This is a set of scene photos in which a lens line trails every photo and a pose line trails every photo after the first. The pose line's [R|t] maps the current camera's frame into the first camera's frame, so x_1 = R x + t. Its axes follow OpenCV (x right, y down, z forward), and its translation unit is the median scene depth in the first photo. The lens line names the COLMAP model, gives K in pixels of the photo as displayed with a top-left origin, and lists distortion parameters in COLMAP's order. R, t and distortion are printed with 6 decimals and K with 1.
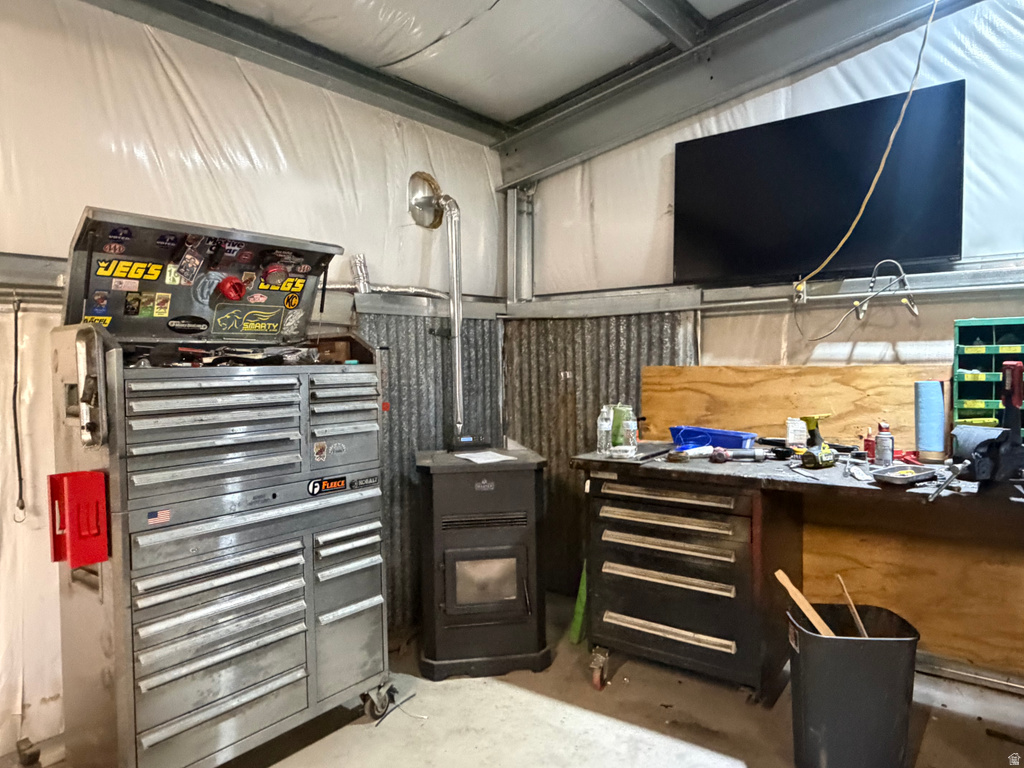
lens RADIAL K [[684.6, 0, 512.0], [0, 684.6, 384.0], [0, 0, 1]] dist [-0.000293, 0.000001]
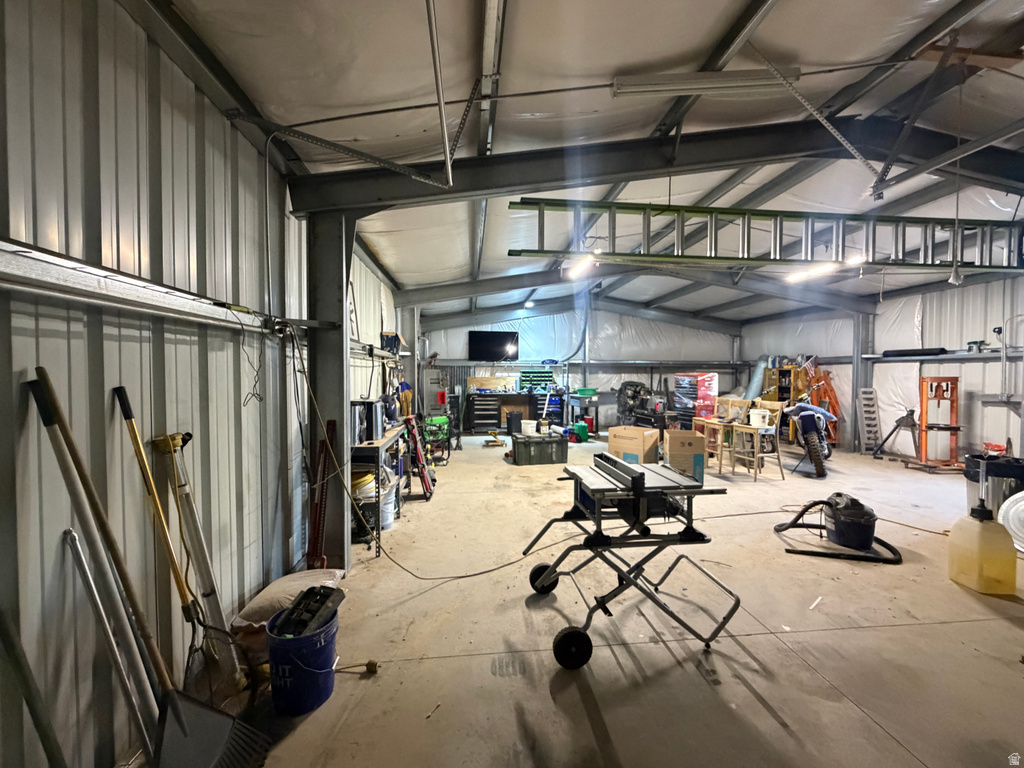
lens RADIAL K [[409.2, 0, 514.5], [0, 409.2, 382.5], [0, 0, 1]] dist [0.000616, -0.000100]
pose [[0.714054, -0.000304, 0.700090, -1.630158], [0.017143, 0.999708, -0.017052, 0.069821], [-0.699881, 0.024177, 0.713851, -1.342015]]
